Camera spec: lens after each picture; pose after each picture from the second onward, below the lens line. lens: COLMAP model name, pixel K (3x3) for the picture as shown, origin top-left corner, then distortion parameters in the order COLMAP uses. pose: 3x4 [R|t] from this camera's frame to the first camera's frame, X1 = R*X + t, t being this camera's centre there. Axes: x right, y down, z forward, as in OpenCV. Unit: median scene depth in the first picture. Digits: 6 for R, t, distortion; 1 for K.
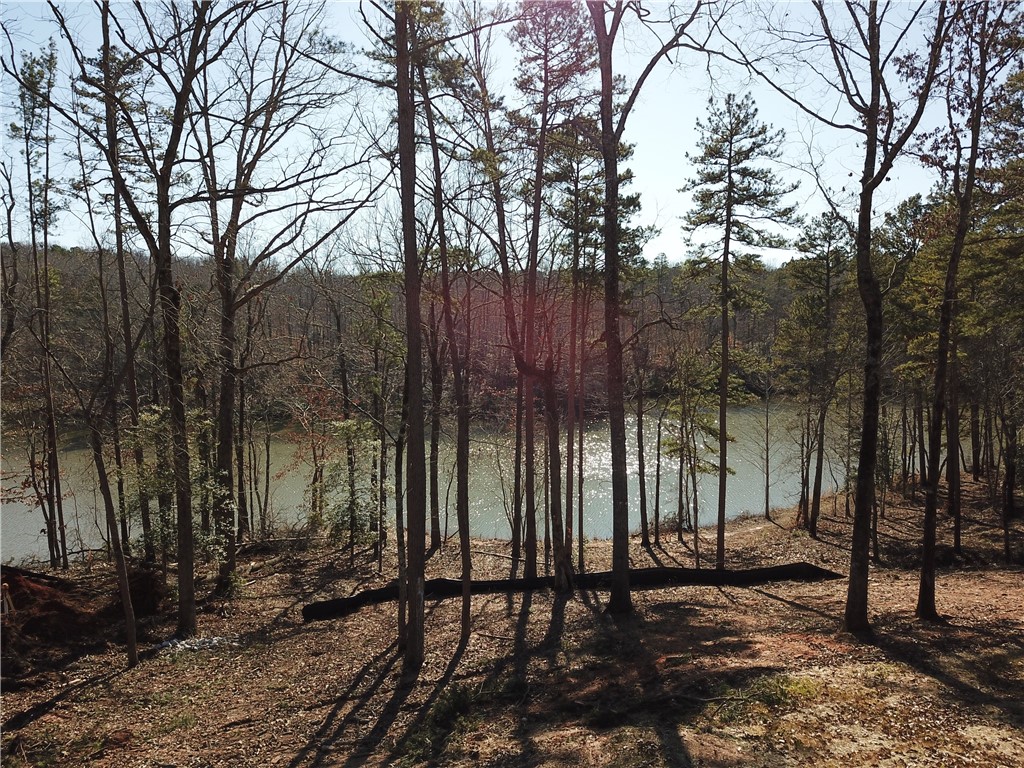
lens RADIAL K [[780.8, 0, 512.0], [0, 780.8, 384.0], [0, 0, 1]] dist [0.001471, -0.000280]
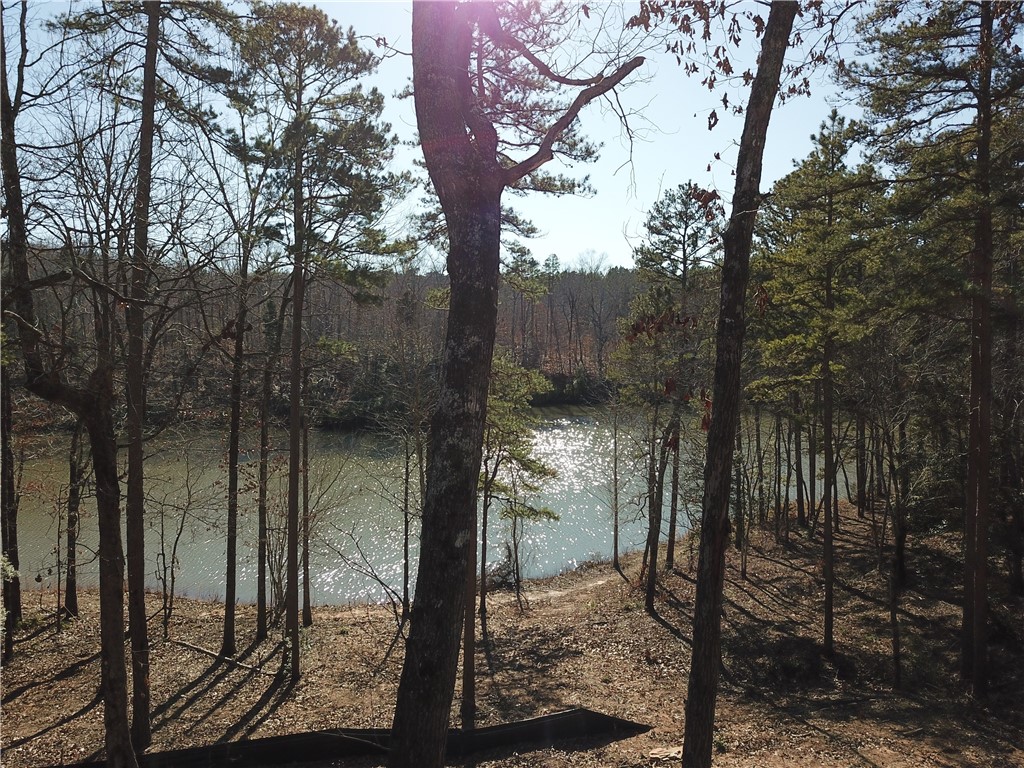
lens RADIAL K [[780.8, 0, 512.0], [0, 780.8, 384.0], [0, 0, 1]] dist [0.001471, -0.000280]
pose [[0.994055, 0.009083, 0.108501, 0.147542], [-0.008354, 0.999939, -0.007165, -0.010696], [-0.108560, 0.006216, 0.994071, 0.235350]]
